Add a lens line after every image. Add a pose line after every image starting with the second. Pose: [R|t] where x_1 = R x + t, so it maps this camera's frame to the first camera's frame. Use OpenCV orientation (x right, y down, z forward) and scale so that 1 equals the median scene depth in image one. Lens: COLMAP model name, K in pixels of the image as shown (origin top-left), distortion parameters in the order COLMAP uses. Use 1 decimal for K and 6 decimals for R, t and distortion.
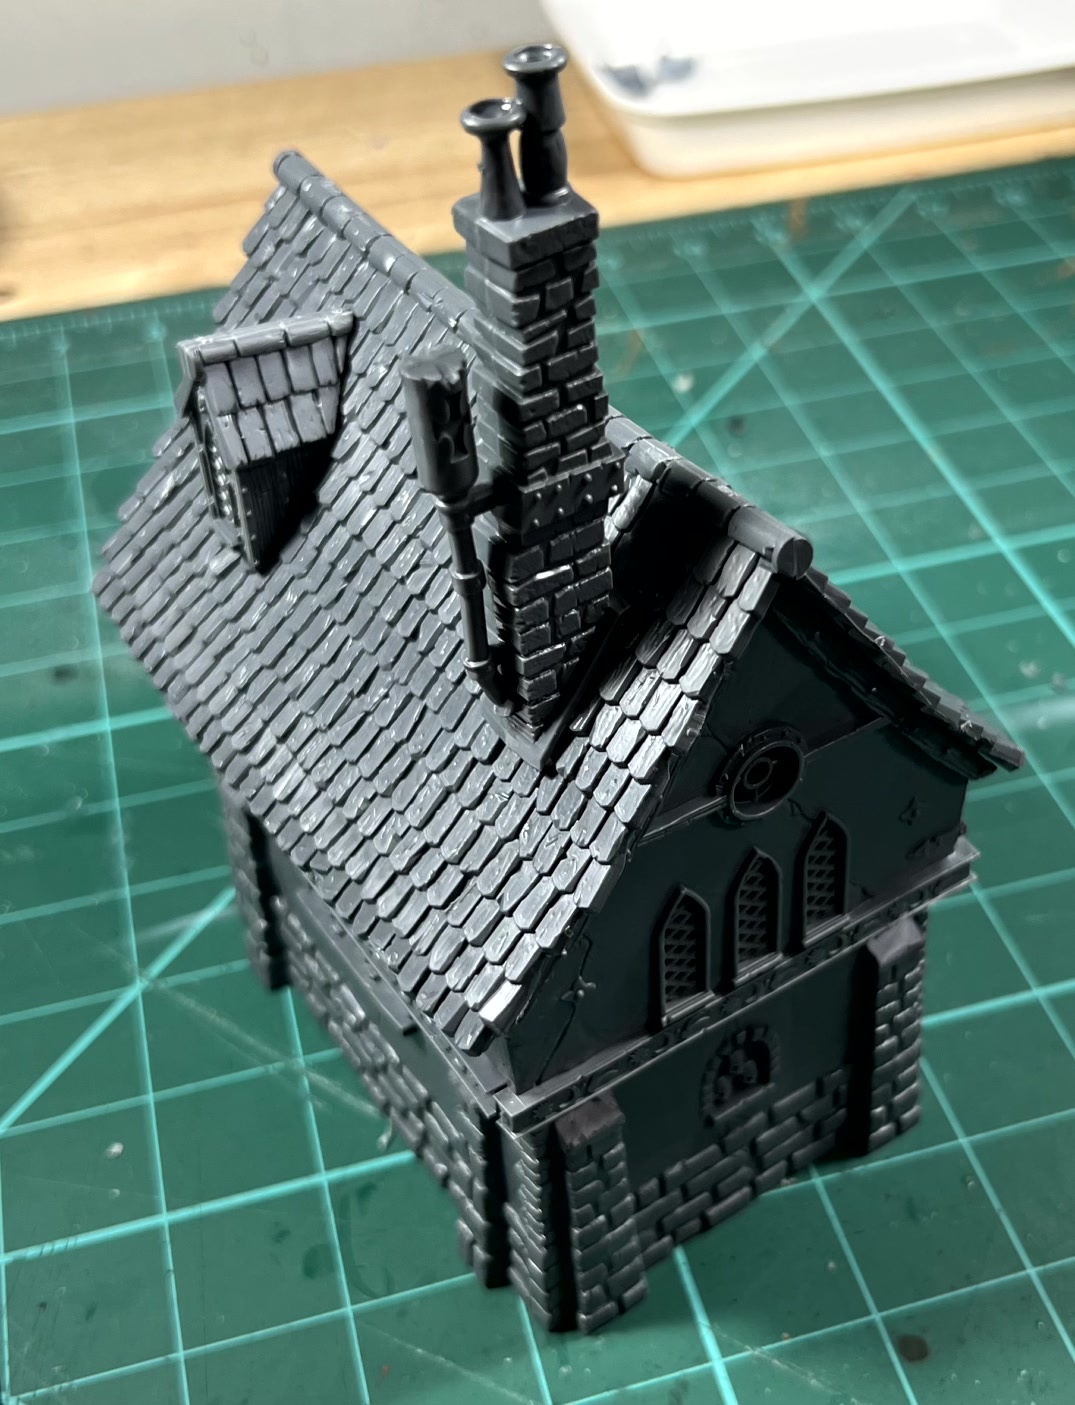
lens RADIAL K [[1821.5, 0, 707.9], [0, 1821.5, 768.7], [0, 0, 1]] dist [0.032468, 0.008352]
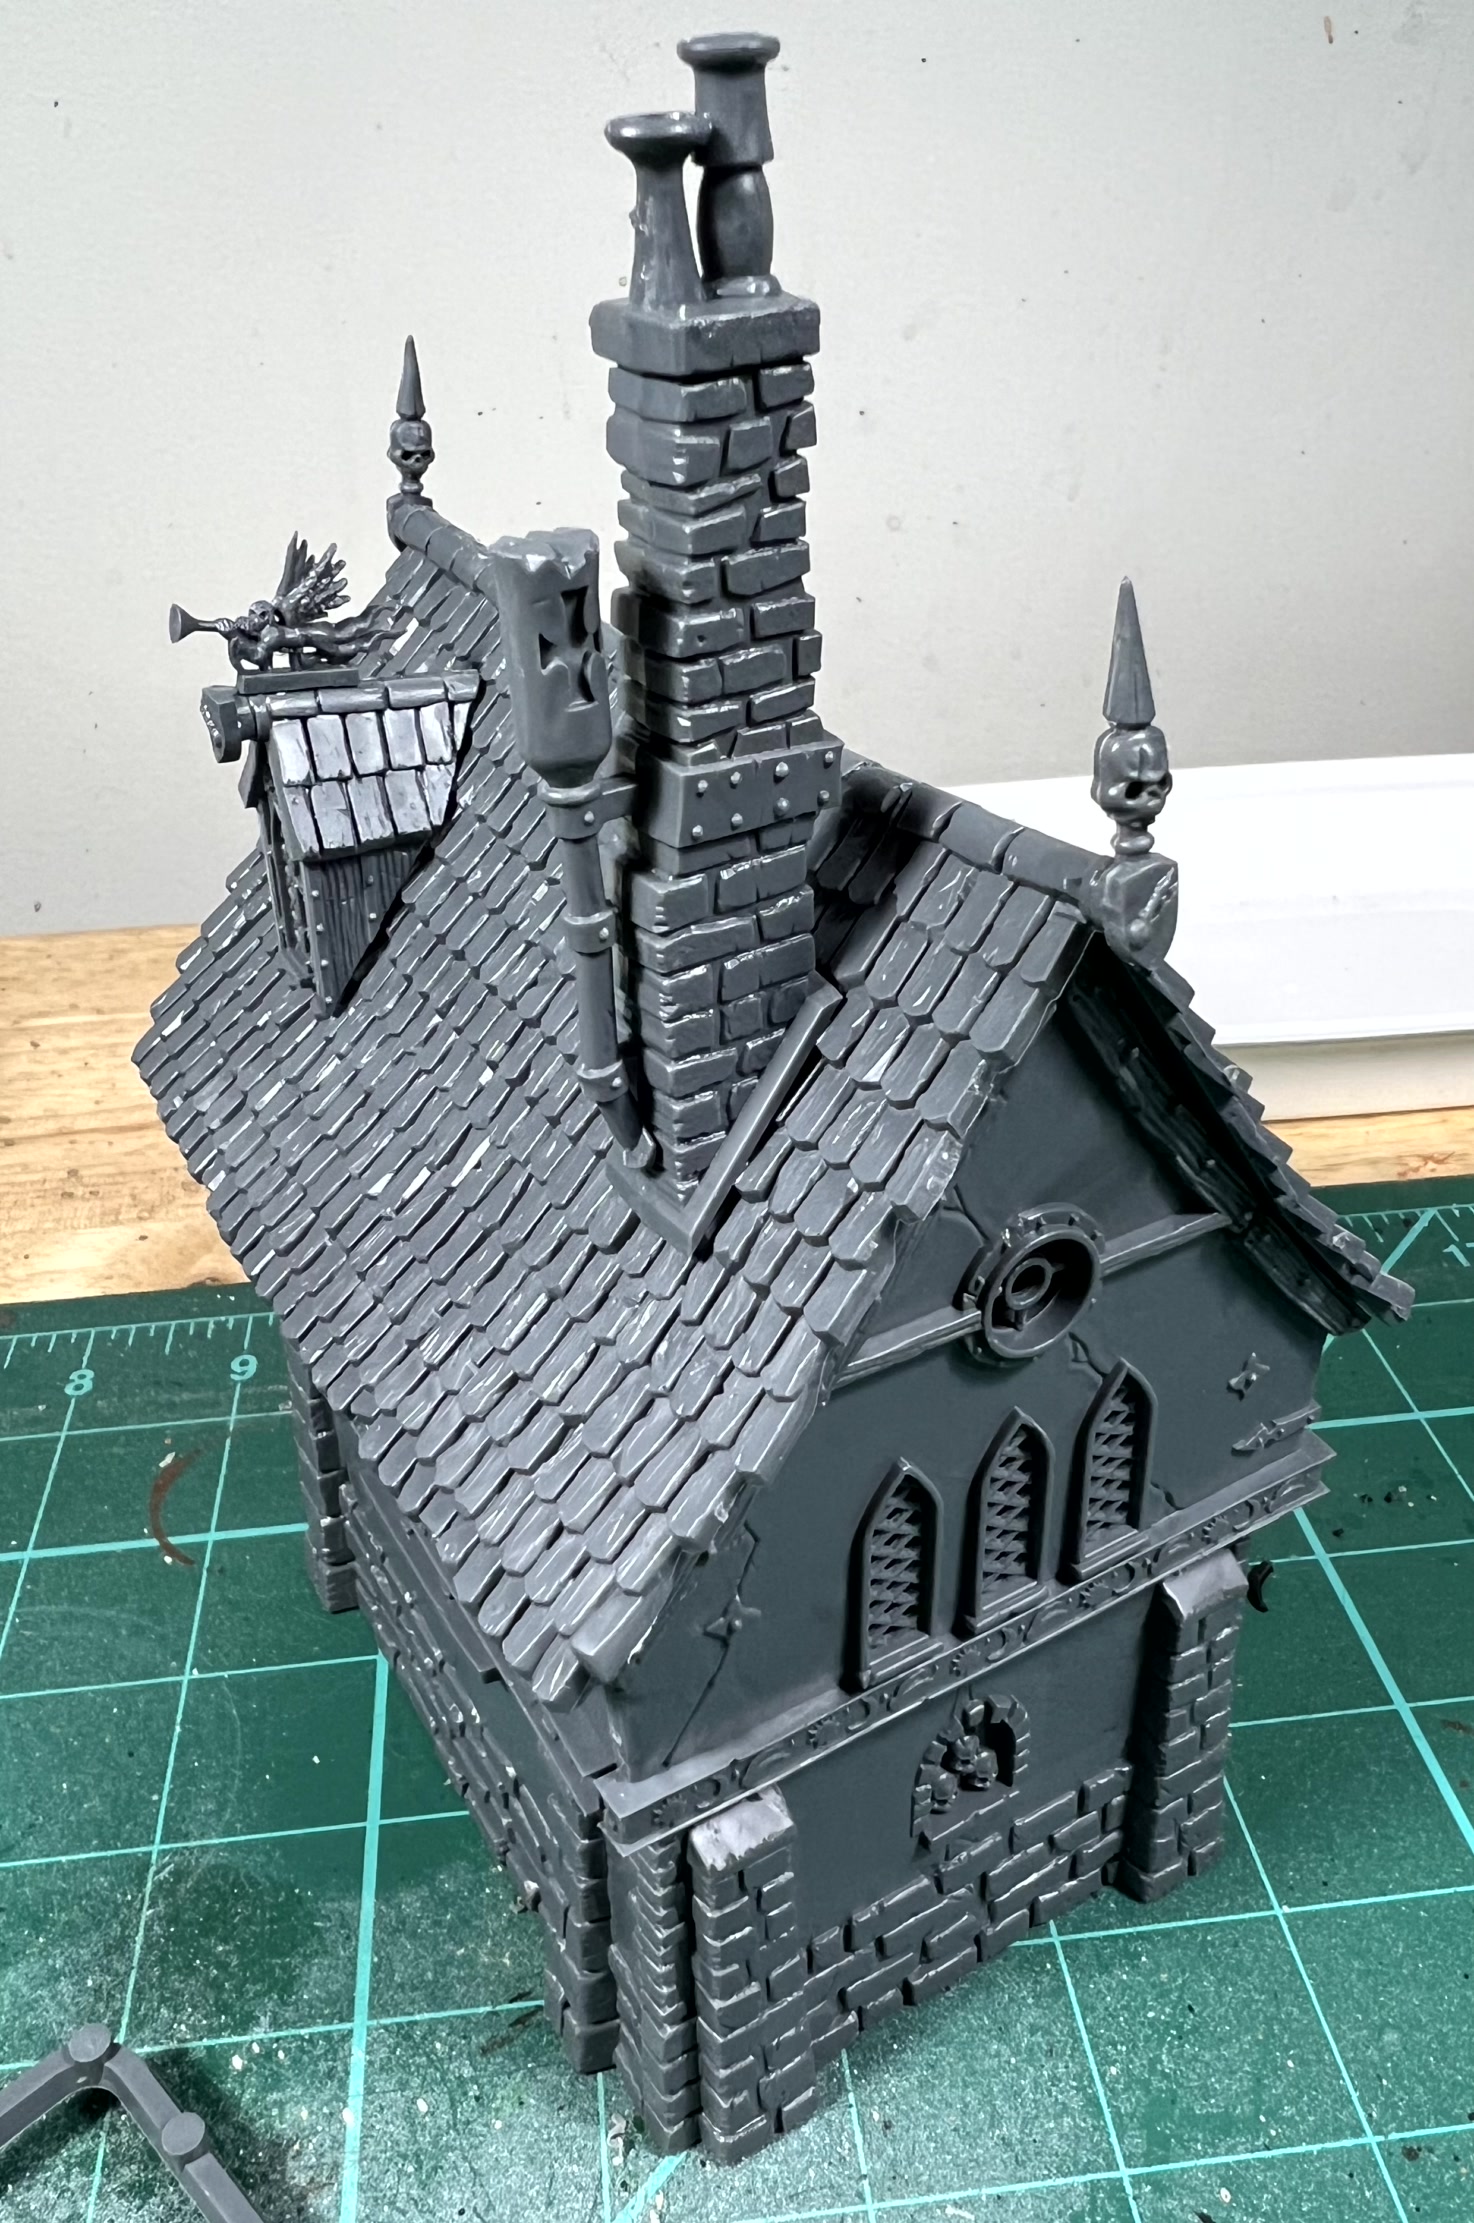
lens RADIAL K [[1810.8, 0, 737.0], [0, 1810.8, 1111.5], [0, 0, 1]] dist [-0.010847, -0.003536]
pose [[0.995529, 0.031542, -0.089032, -0.019003], [-0.047038, 0.982954, -0.177733, 0.058696], [0.081909, 0.181126, 0.980043, 0.340944]]
